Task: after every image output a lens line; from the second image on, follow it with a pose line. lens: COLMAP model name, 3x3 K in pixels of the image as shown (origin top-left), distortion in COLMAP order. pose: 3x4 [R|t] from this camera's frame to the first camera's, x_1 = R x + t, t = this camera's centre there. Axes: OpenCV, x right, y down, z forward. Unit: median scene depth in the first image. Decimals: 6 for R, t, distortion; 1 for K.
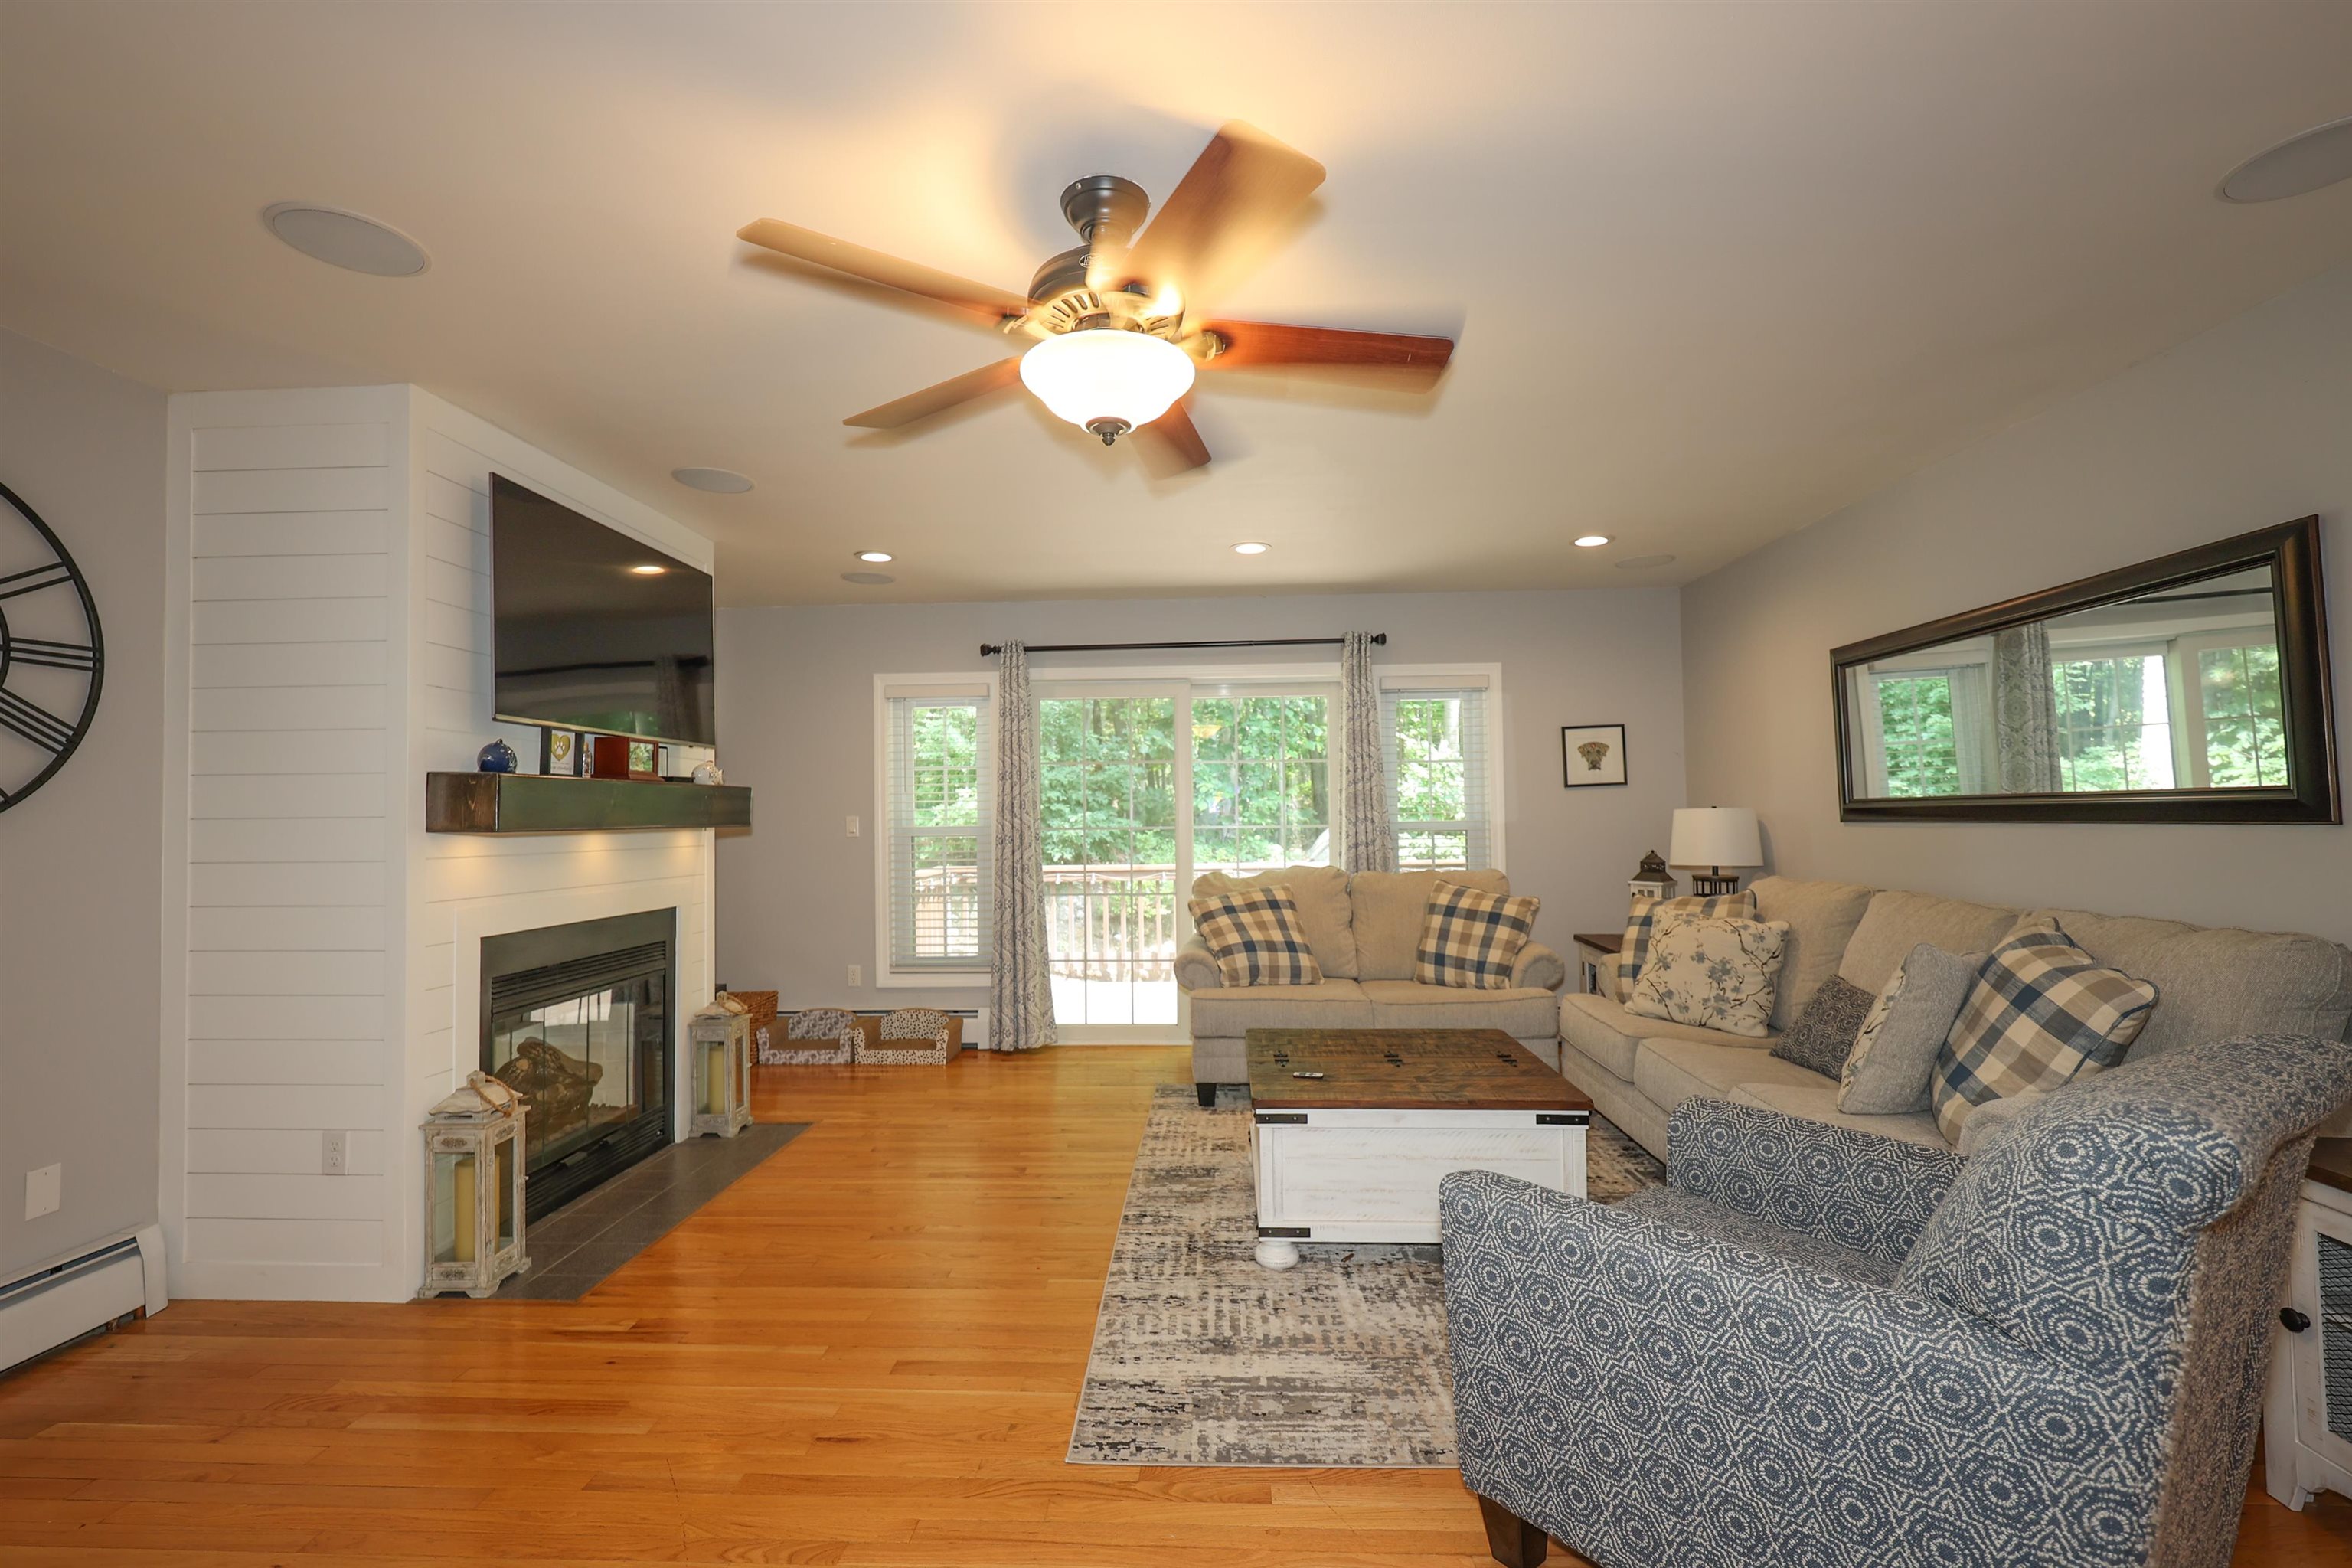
lens RADIAL K [[1012.9, 0, 1171.4], [0, 1012.9, 780.9], [0, 0, 1]] dist [0.002319, 0.000196]
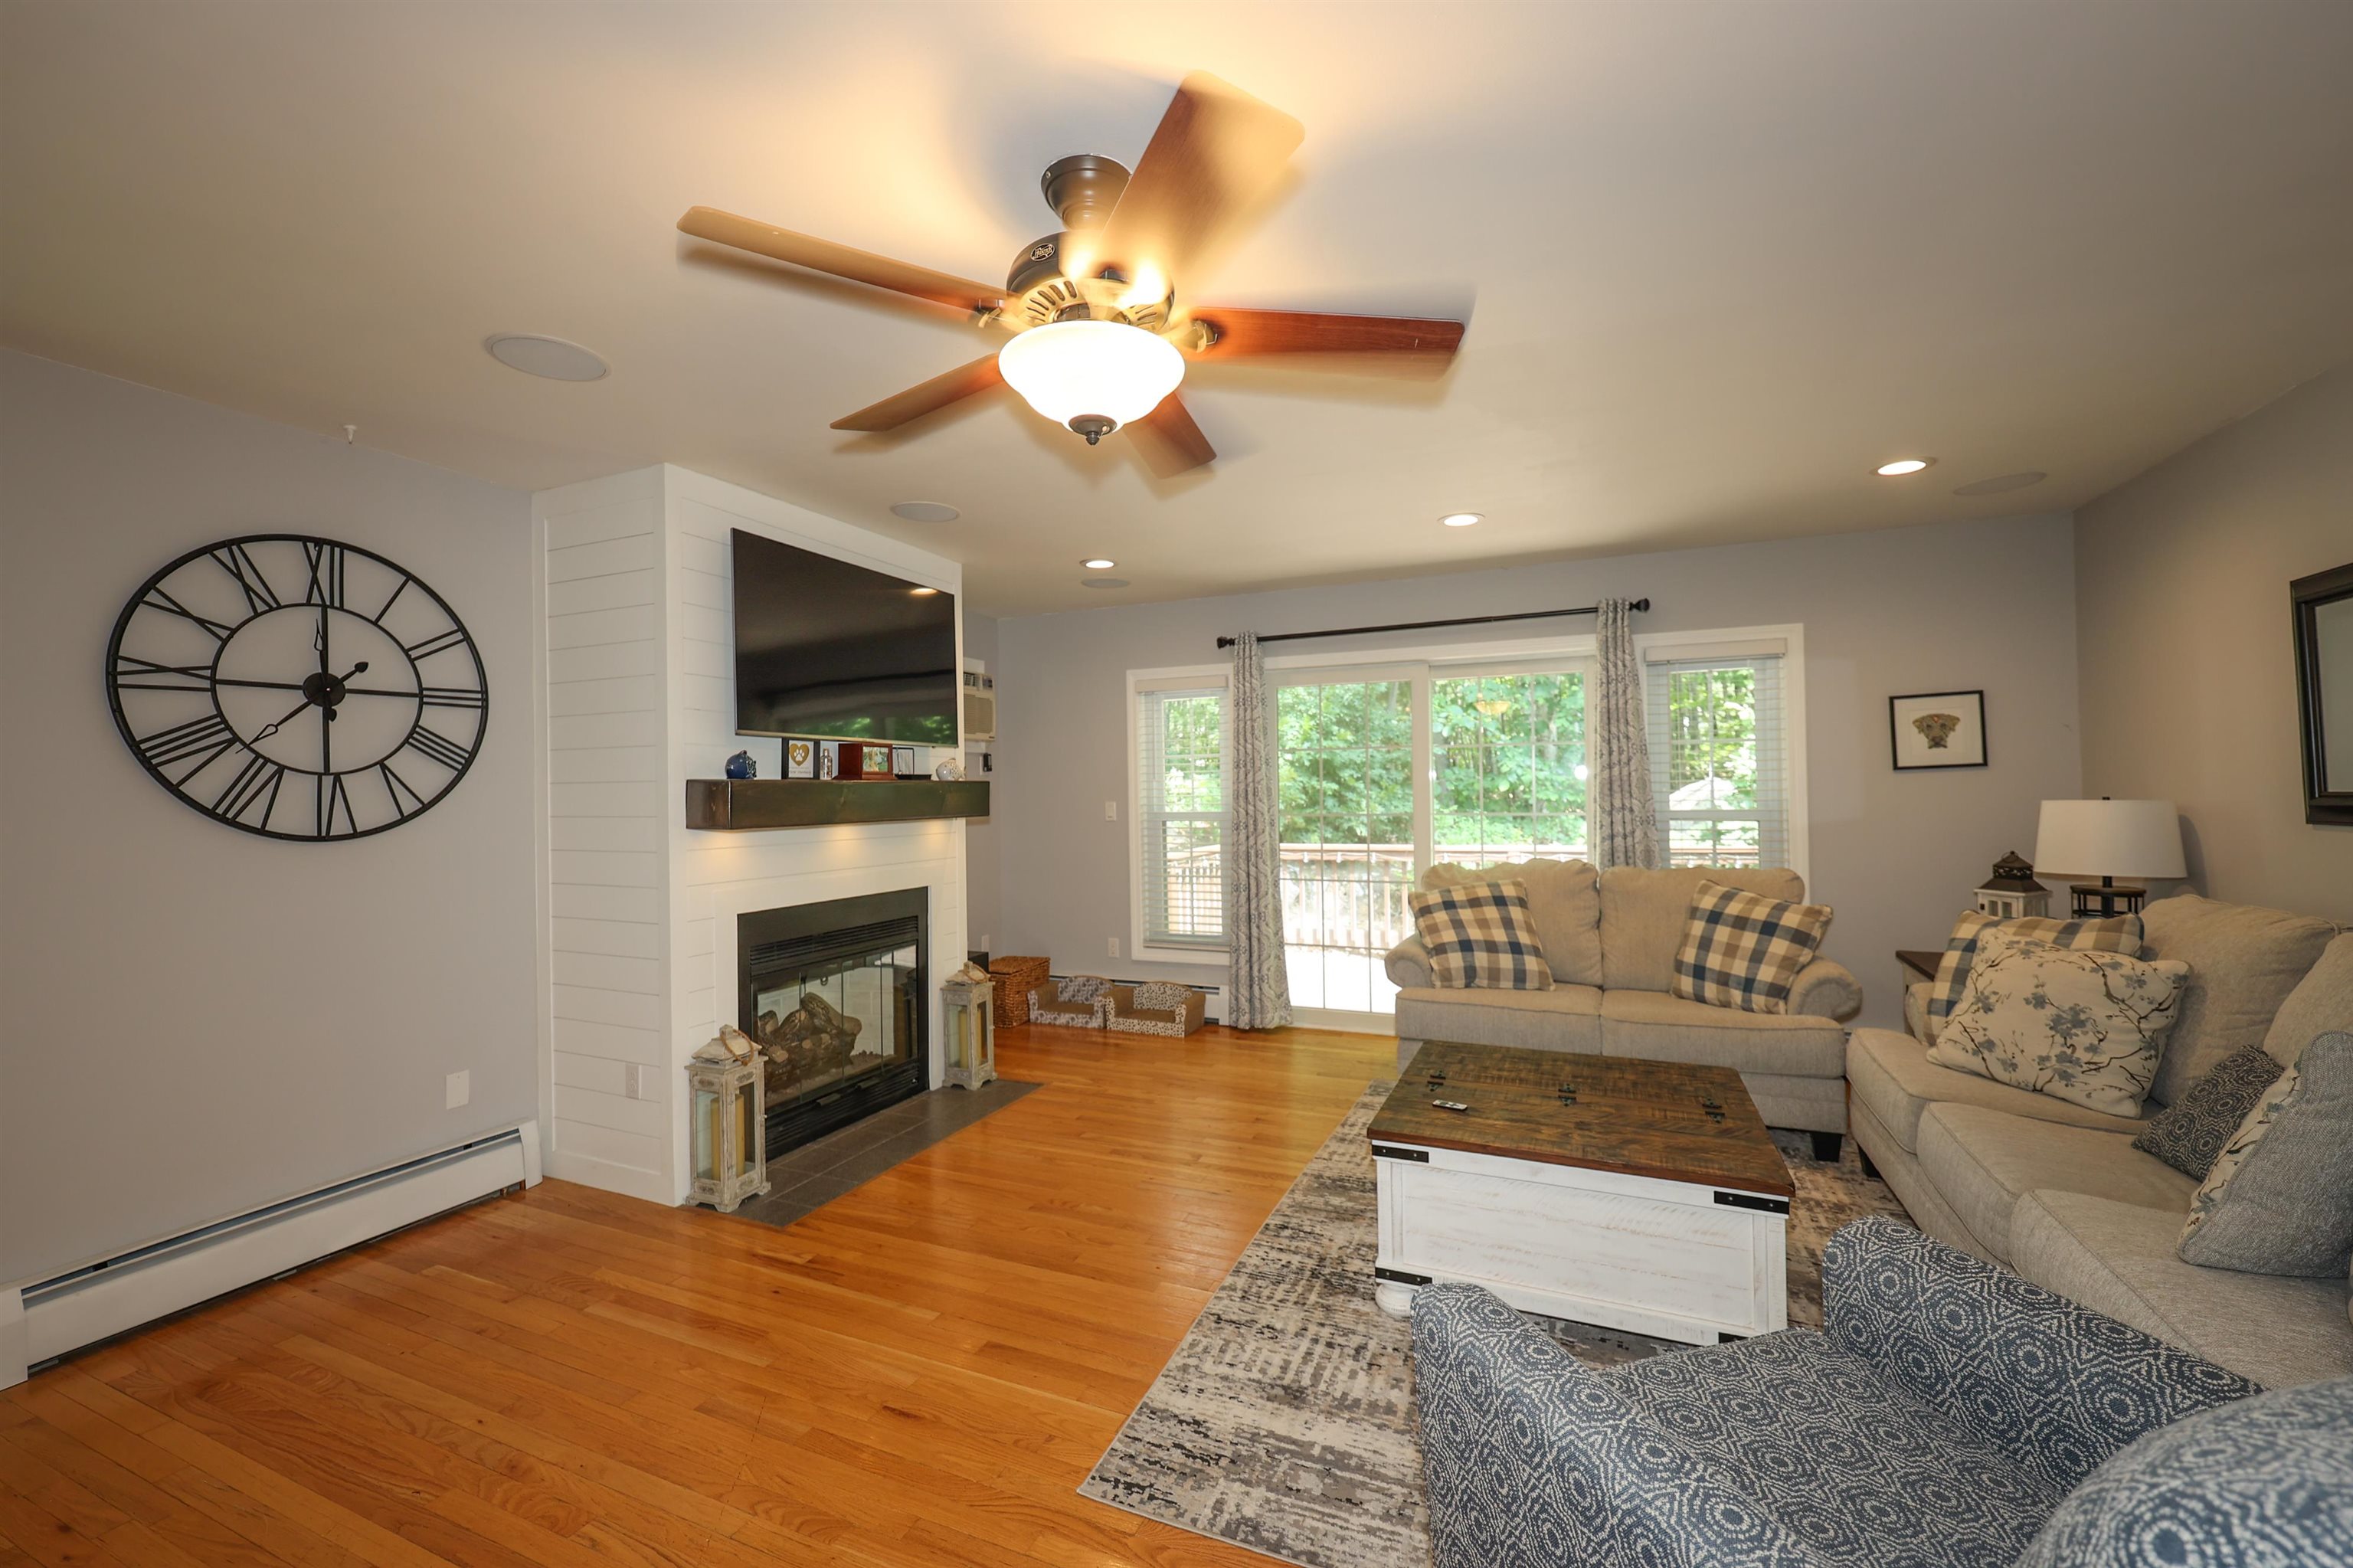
lens RADIAL K [[952.1, 0, 1167.7], [0, 952.1, 774.5], [0, 0, 1]] dist [0.002741, 0.000058]
pose [[0.934497, -0.007666, -0.355888, 0.170761], [0.015850, 0.999673, 0.020086, -0.022441], [0.355618, -0.024411, 0.934313, 0.100850]]
